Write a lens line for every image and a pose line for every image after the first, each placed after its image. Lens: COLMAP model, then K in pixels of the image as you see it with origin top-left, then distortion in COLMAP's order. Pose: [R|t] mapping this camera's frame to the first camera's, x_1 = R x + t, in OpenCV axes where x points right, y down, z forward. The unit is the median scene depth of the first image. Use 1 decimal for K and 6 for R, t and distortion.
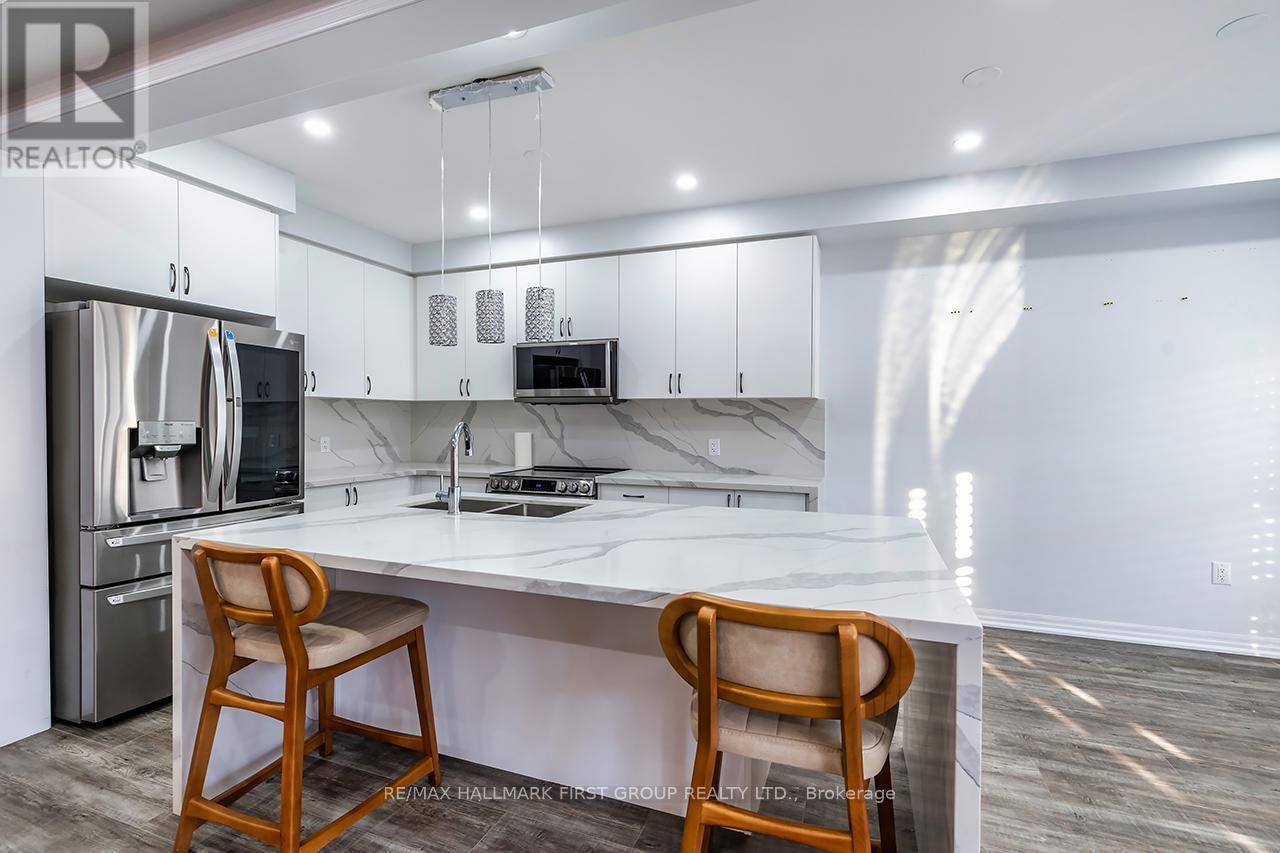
lens RADIAL K [[525.7, 0, 718.8], [0, 525.7, 429.1], [0, 0, 1]] dist [-0.000441, -0.000146]
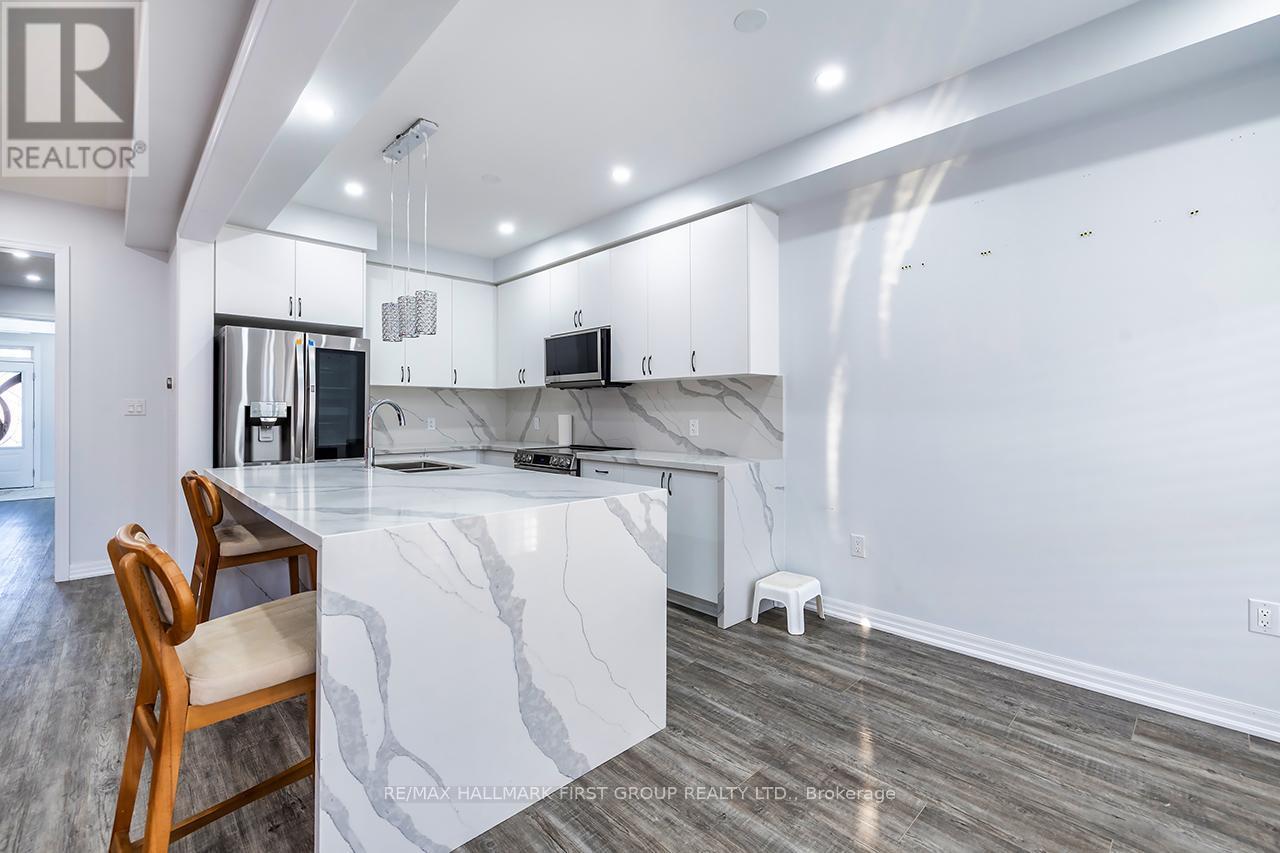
lens RADIAL K [[574.3, 0, 718.7], [0, 574.3, 411.7], [0, 0, 1]] dist [-0.001313, -0.000413]
pose [[0.903242, -0.005510, -0.429096, 0.570585], [-0.003120, 0.999807, -0.019406, 0.028452], [0.429120, 0.018867, 0.903051, 0.044334]]
